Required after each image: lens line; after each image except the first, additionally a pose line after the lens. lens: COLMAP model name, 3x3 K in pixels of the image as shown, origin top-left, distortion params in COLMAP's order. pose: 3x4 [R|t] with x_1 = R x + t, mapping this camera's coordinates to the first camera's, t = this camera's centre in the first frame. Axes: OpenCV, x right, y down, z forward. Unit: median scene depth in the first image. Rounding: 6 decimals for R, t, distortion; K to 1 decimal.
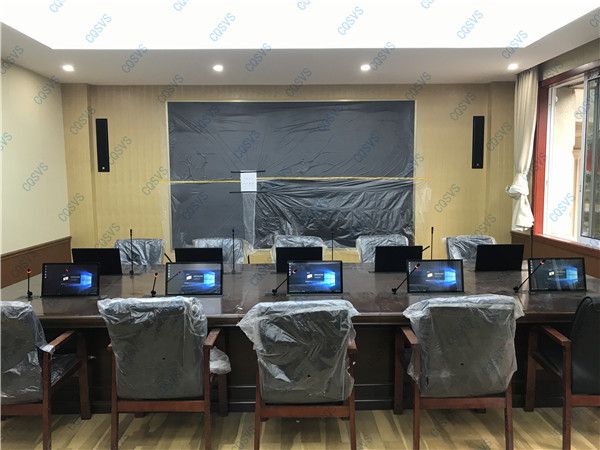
lens RADIAL K [[496.5, 0, 302.4], [0, 496.5, 226.6], [0, 0, 1]] dist [0.034647, -0.050395]
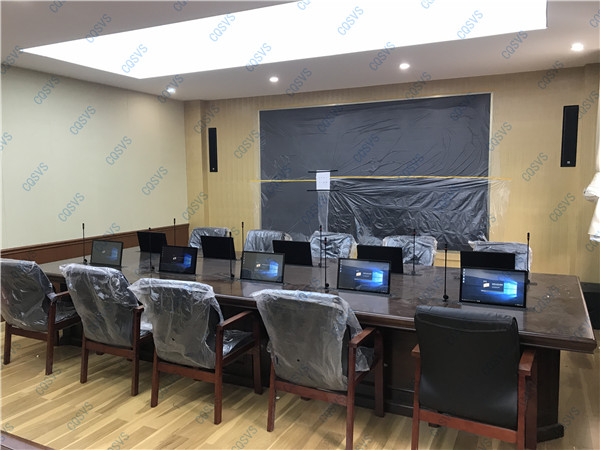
lens RADIAL K [[496.5, 0, 296.9], [0, 496.5, 227.6], [0, 0, 1]] dist [0.034647, -0.050395]
pose [[0.885506, 0.048881, -0.462050, 0.345914], [-0.045153, 0.998797, 0.019130, -0.006797], [0.462429, 0.003923, 0.886648, 0.021904]]
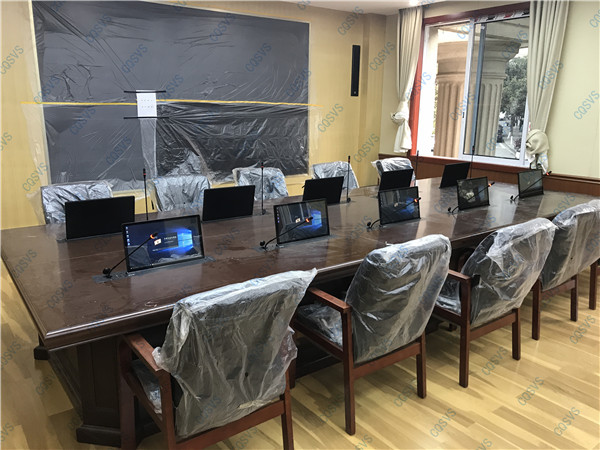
lens RADIAL K [[496.5, 0, 304.0], [0, 496.5, 226.8], [0, 0, 1]] dist [0.034647, -0.050395]
pose [[0.806111, -0.123947, 0.578638, -0.400972], [0.040264, 0.987041, 0.155335, -0.009693], [-0.590393, -0.101919, 0.800655, 0.178811]]
